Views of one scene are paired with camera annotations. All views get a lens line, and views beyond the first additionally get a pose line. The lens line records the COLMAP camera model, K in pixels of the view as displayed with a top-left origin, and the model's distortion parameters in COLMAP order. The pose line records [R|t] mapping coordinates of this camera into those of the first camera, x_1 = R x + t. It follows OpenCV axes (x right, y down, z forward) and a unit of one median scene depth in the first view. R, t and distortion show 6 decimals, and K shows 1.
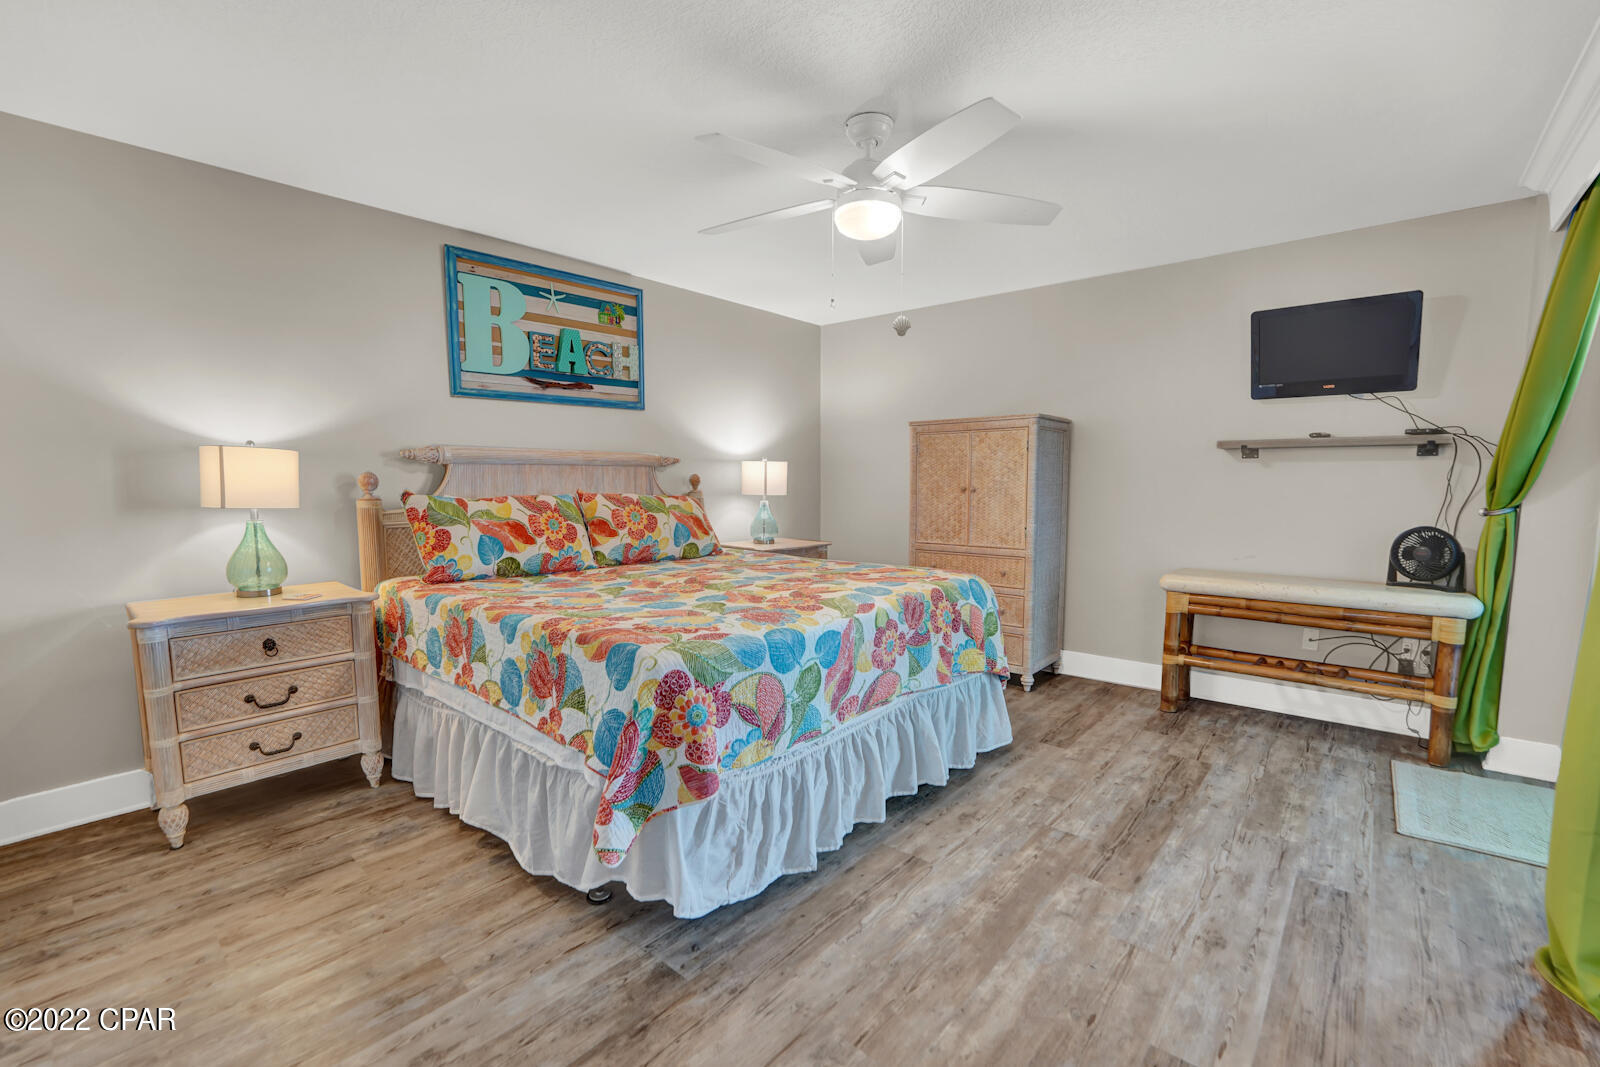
lens RADIAL K [[683.3, 0, 766.8], [0, 683.3, 549.7], [0, 0, 1]] dist [-0.032305, 0.003122]
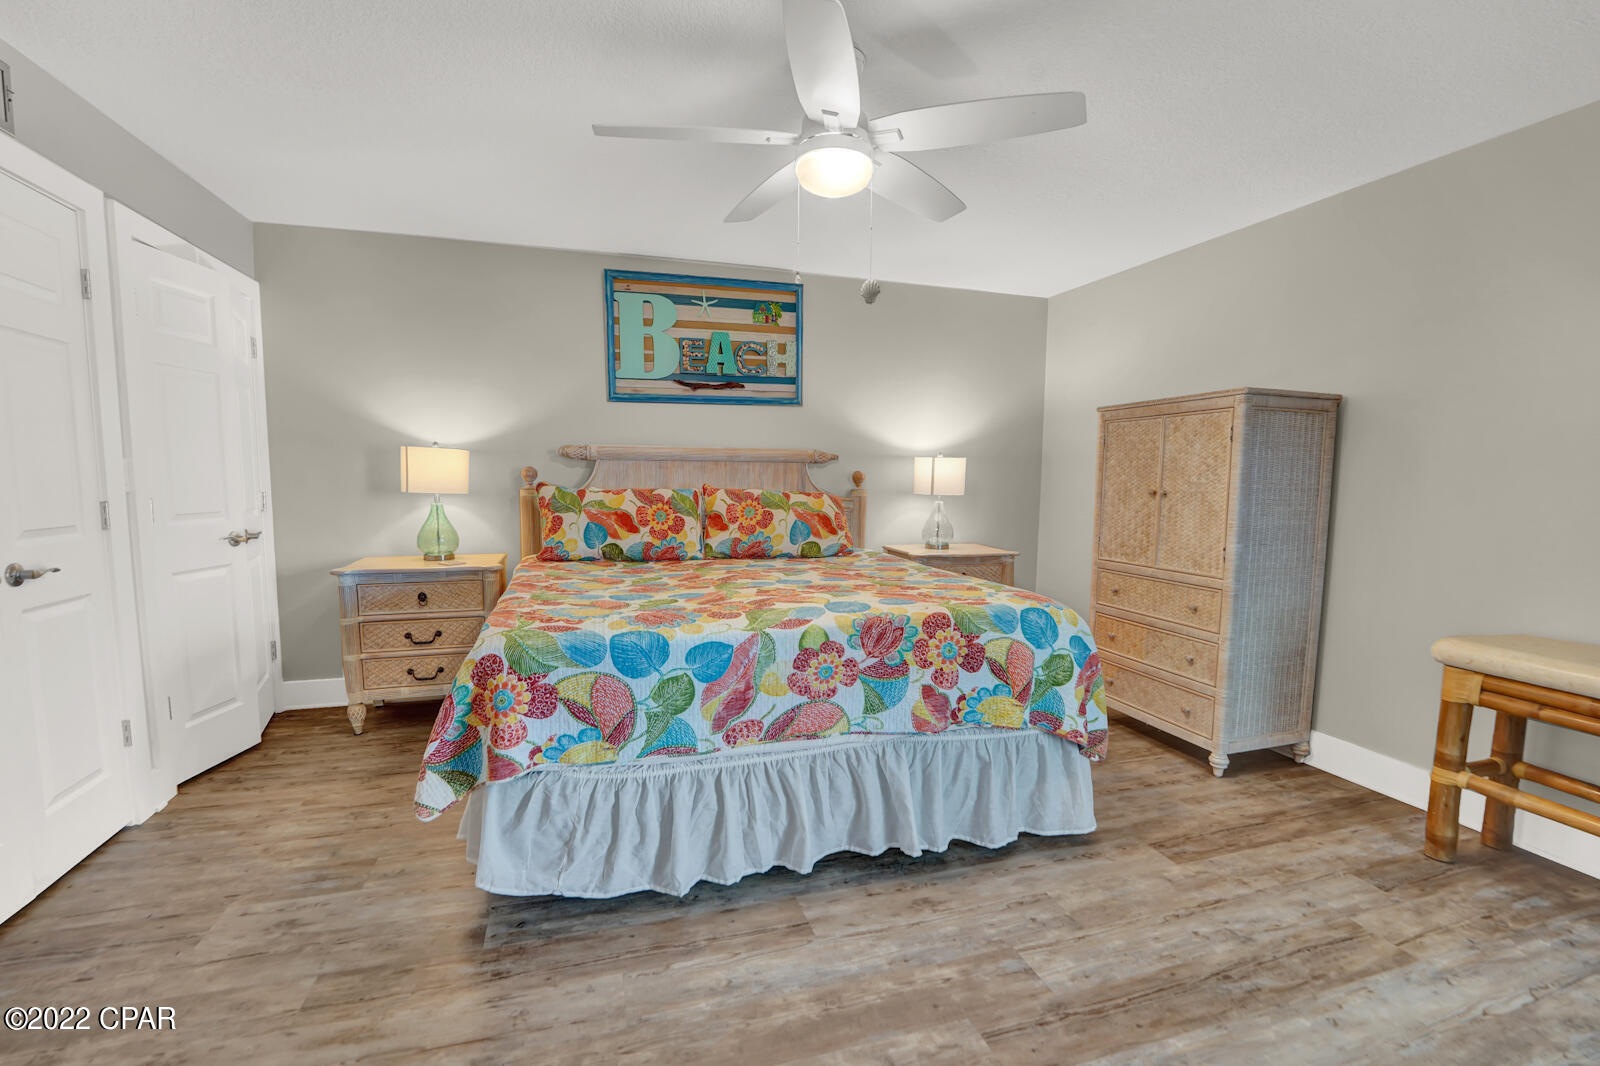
lens RADIAL K [[683.3, 0, 796.2], [0, 683.3, 549.0], [0, 0, 1]] dist [-0.032305, 0.003122]
pose [[0.851877, 0.065471, -0.519633, 0.465518], [-0.064765, 0.997709, 0.019531, -0.021013], [0.519721, 0.017016, 0.854166, 0.201881]]
